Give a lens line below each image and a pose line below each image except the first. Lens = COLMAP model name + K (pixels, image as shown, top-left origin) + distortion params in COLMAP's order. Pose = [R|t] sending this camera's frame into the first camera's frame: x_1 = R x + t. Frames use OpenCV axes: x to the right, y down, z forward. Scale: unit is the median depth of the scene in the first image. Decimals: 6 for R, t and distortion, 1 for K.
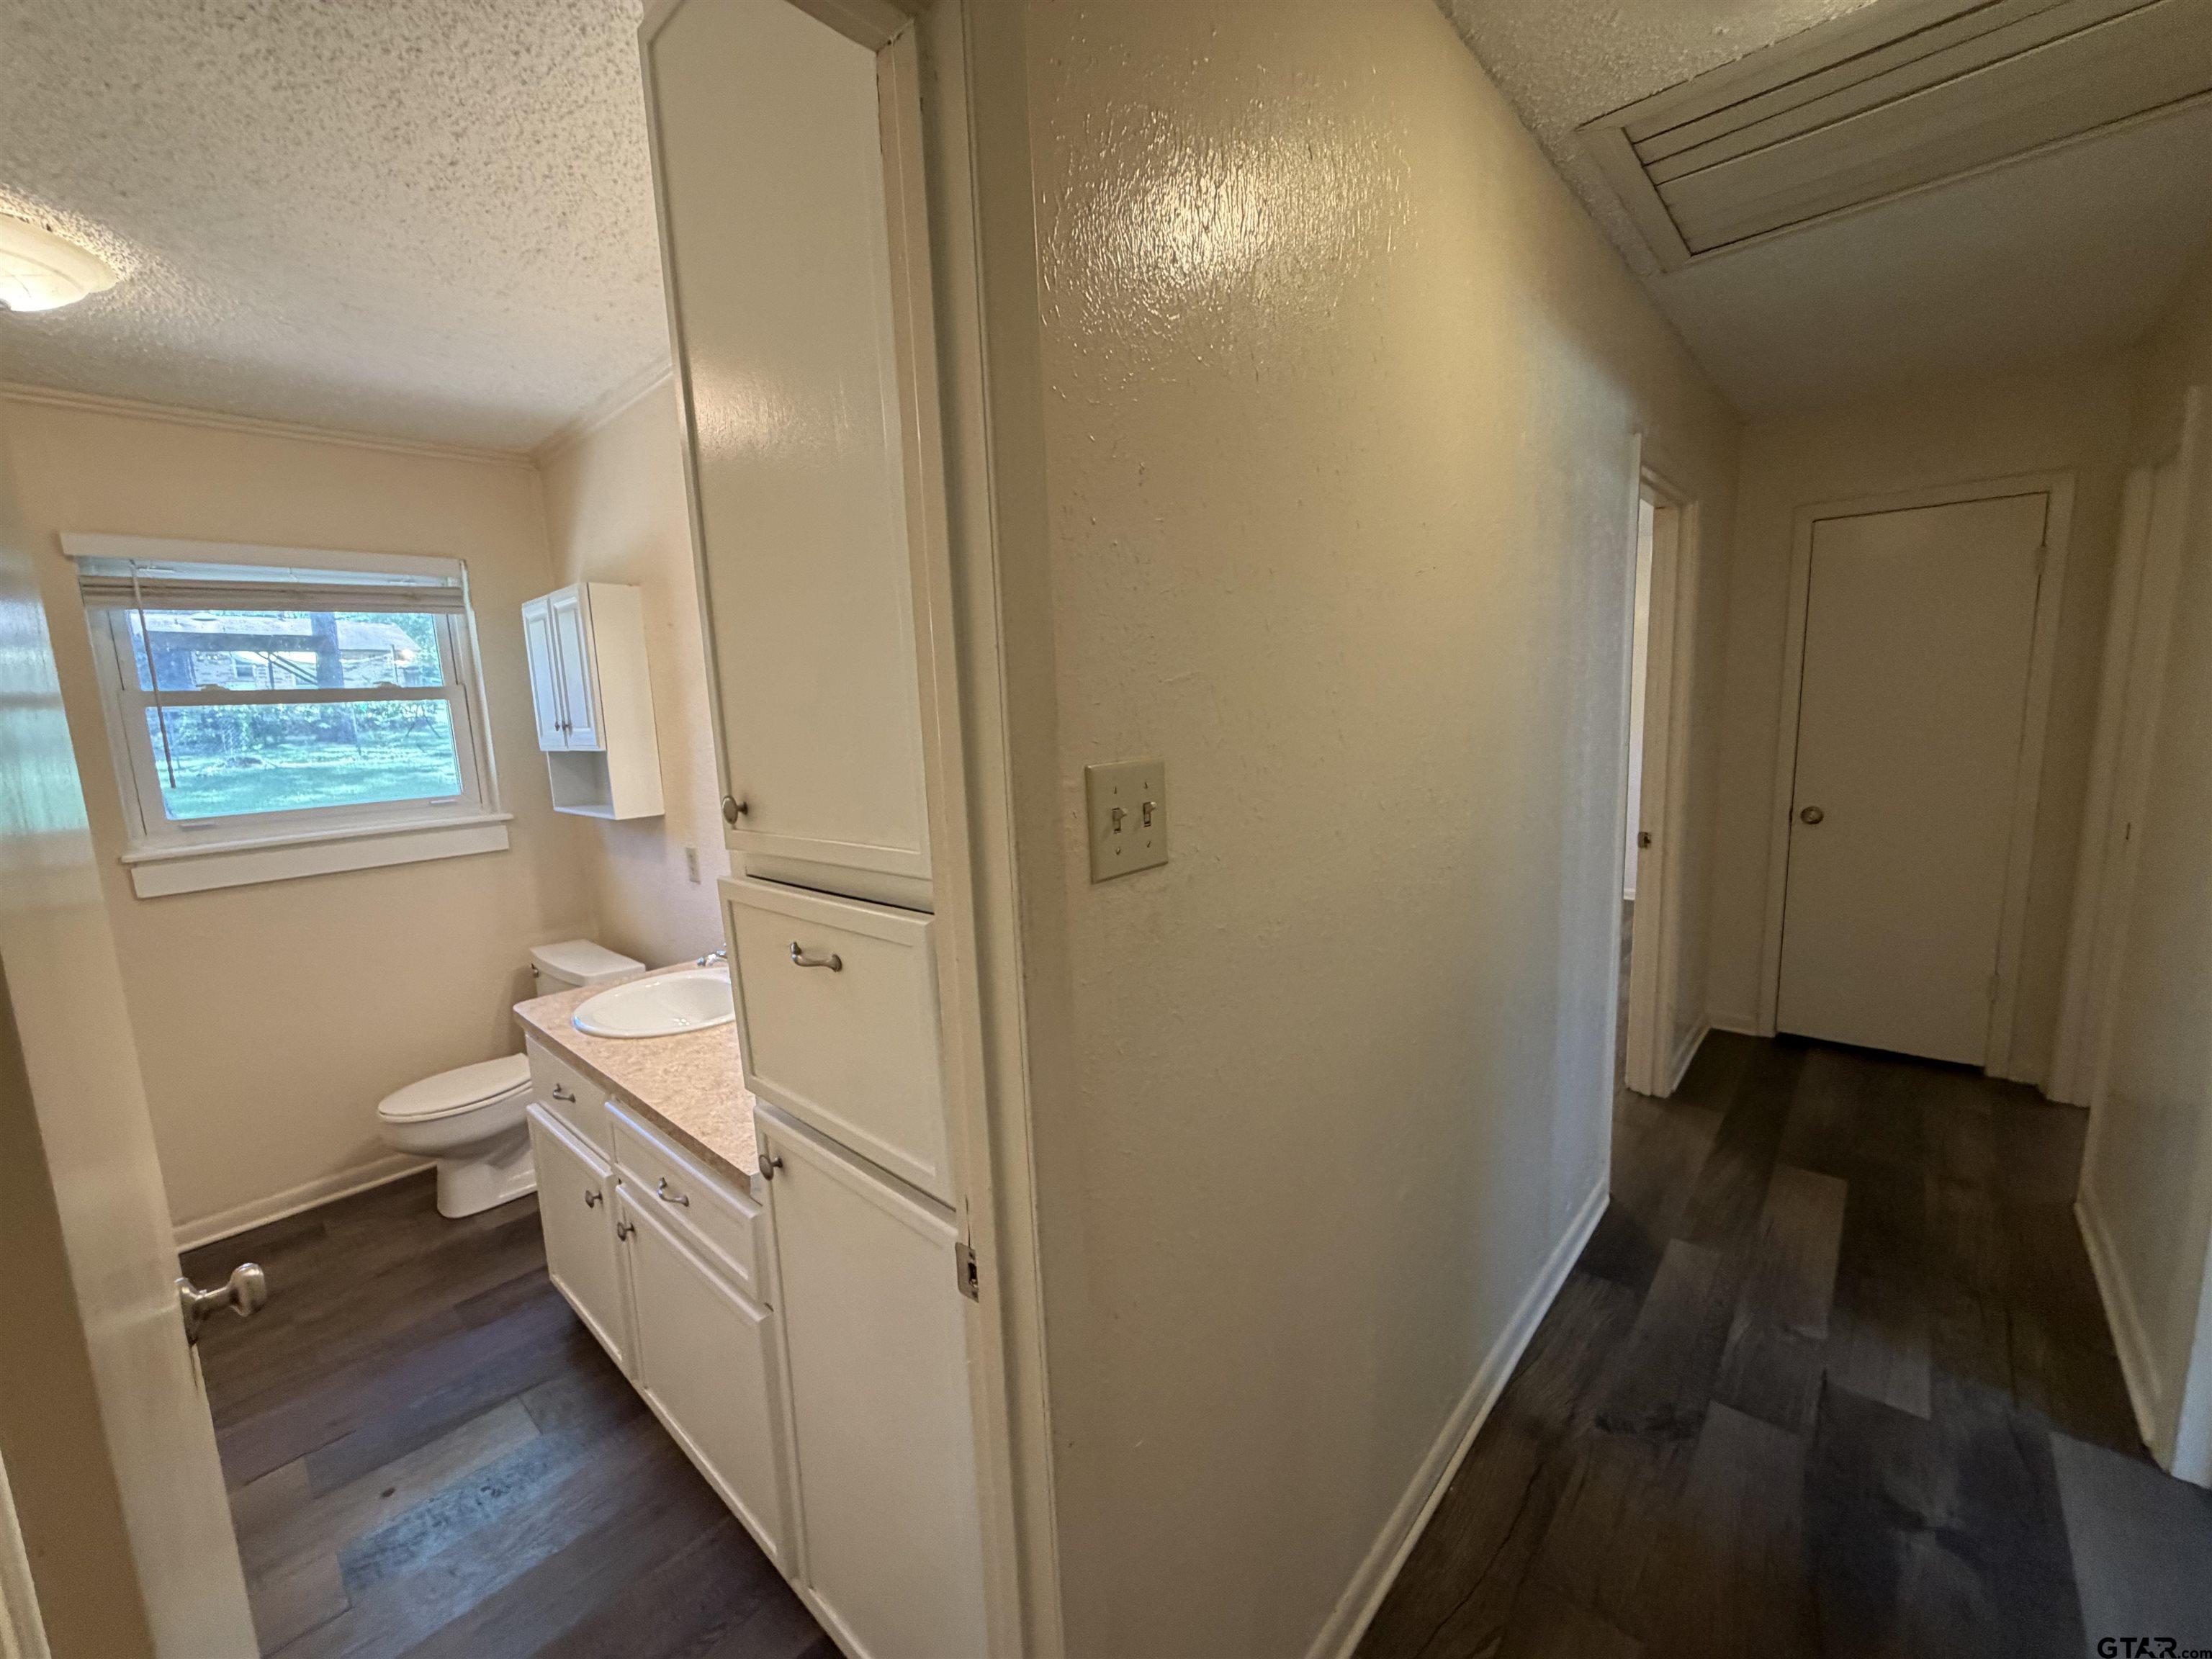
lens RADIAL K [[883.2, 0, 1104.0], [0, 883.2, 830.7], [0, 0, 1]] dist [-0.000049, 0.000722]
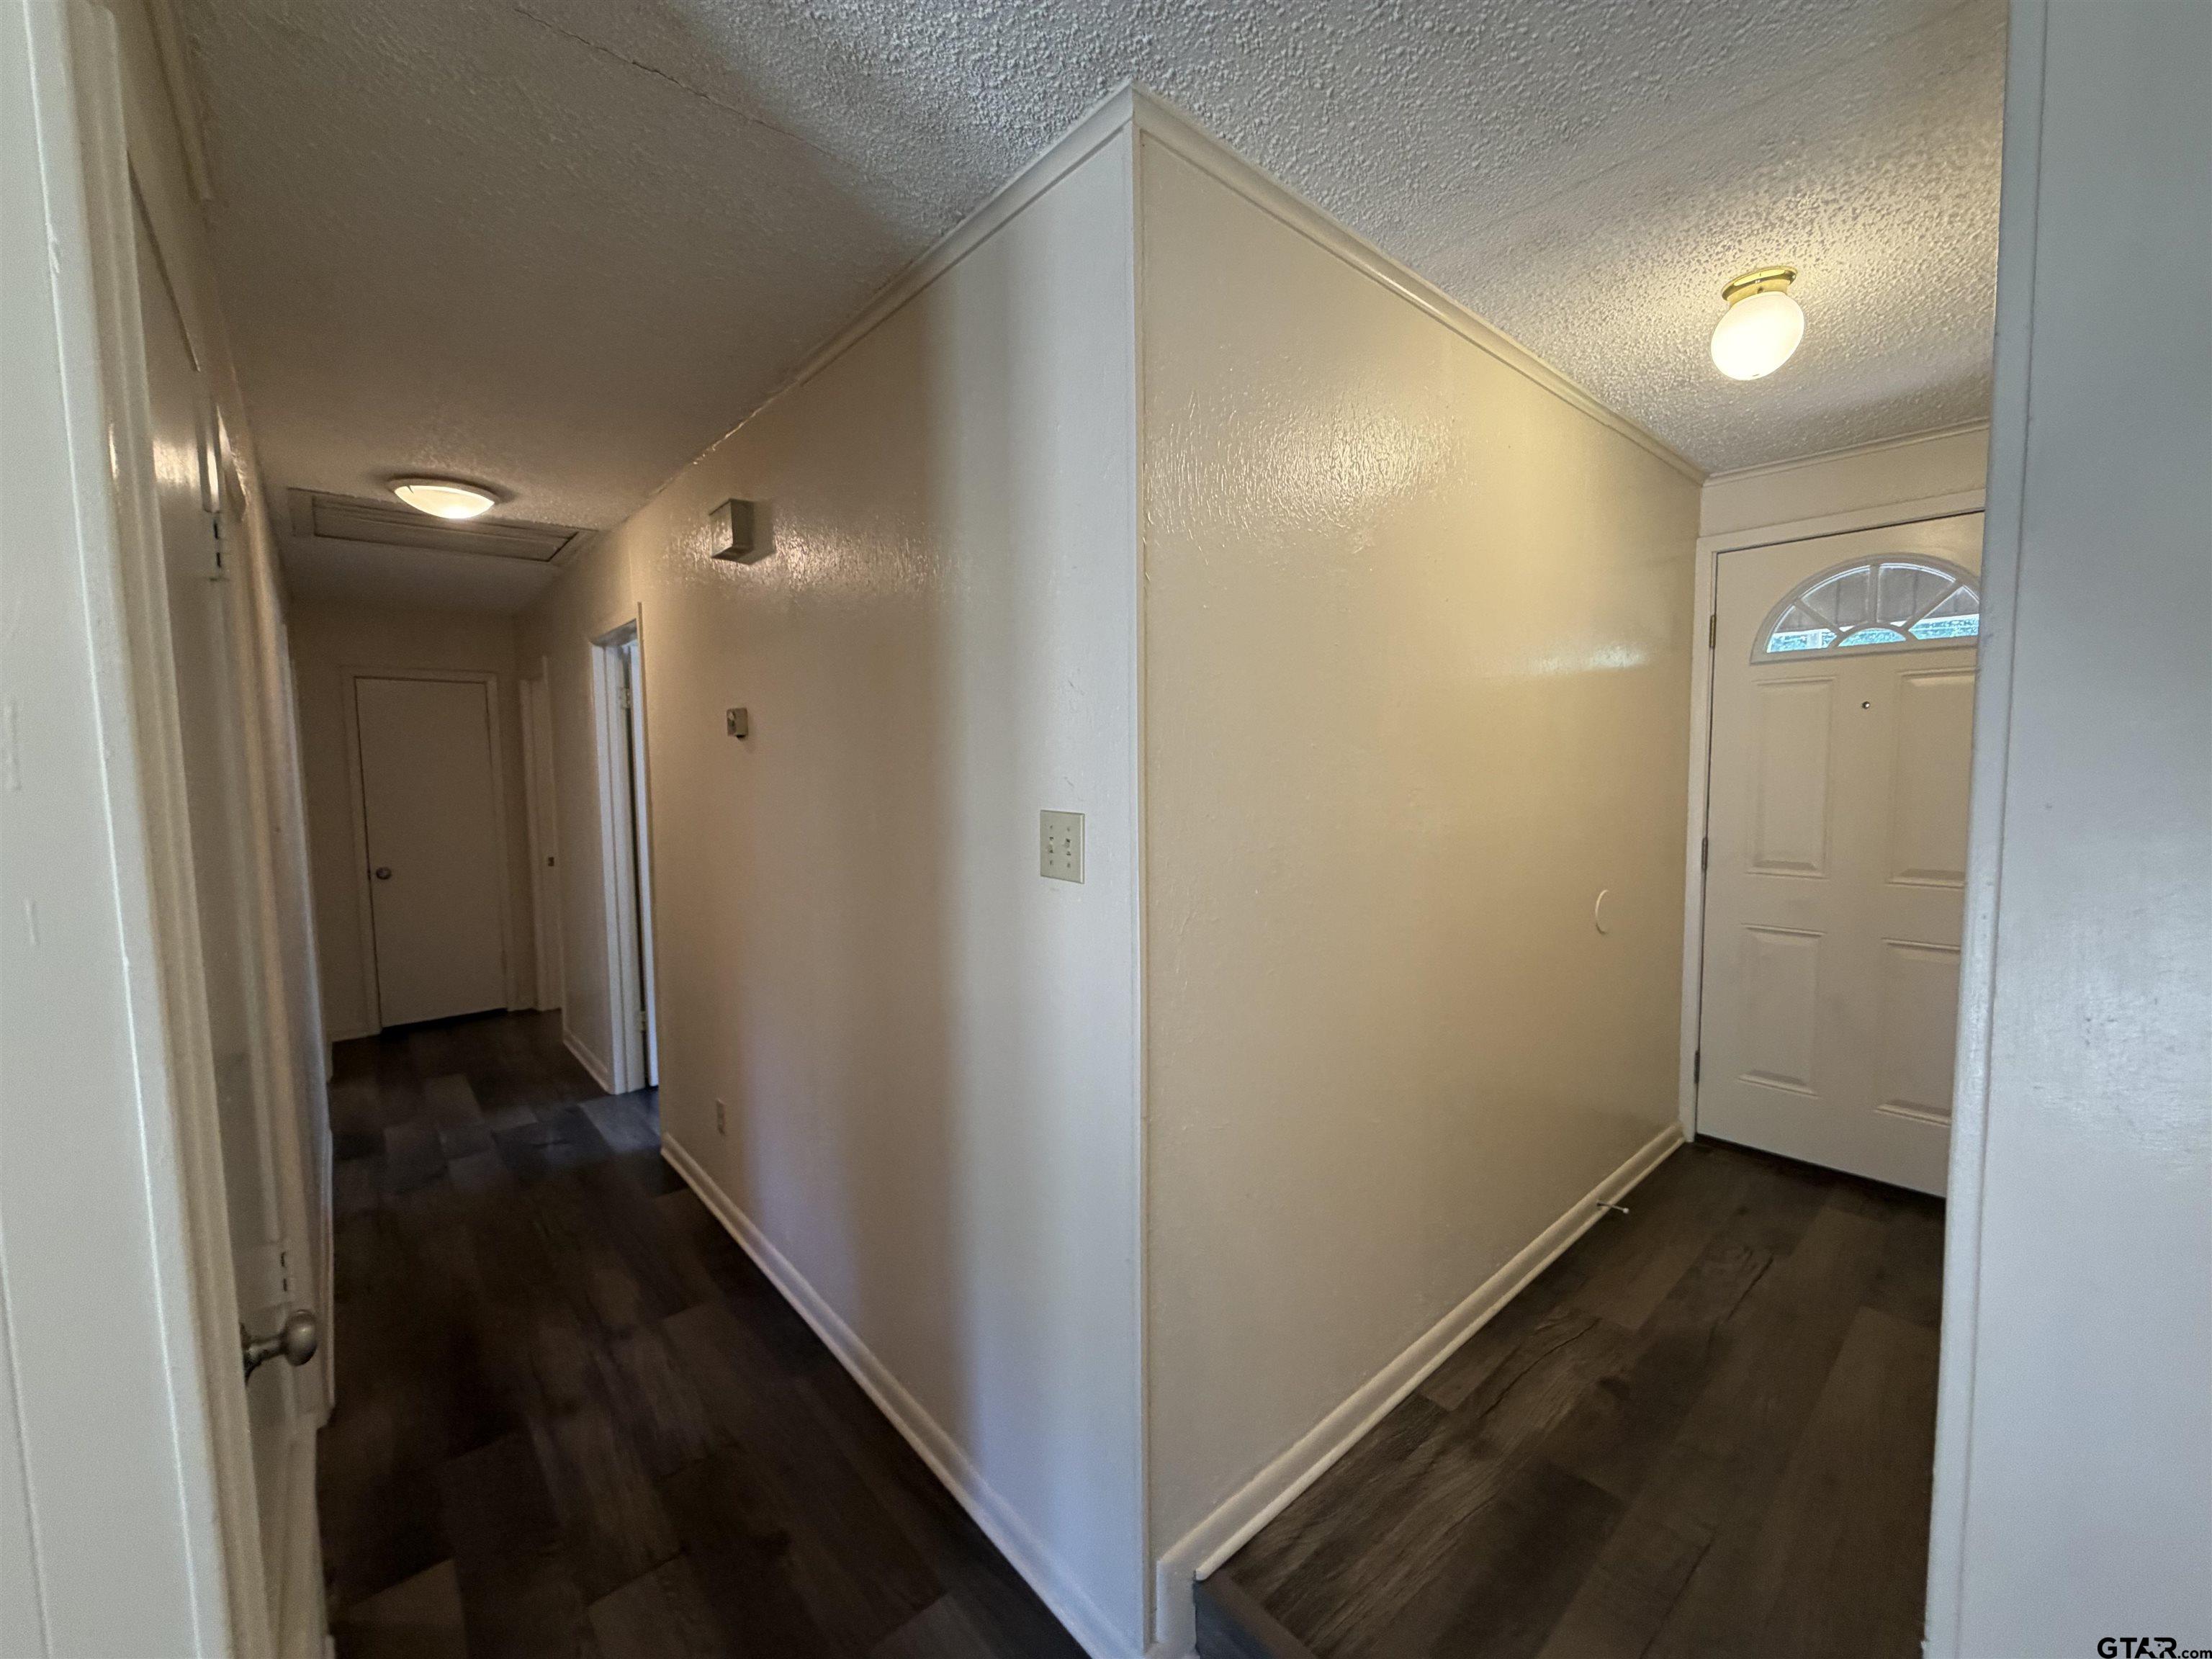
lens RADIAL K [[883.2, 0, 1105.0], [0, 883.2, 829.1], [0, 0, 1]] dist [-0.000049, 0.000722]
pose [[0.115196, -0.034047, 0.992759, -0.789613], [0.150818, 0.988426, 0.016398, 0.101674], [-0.981827, 0.147837, 0.118997, -0.557875]]
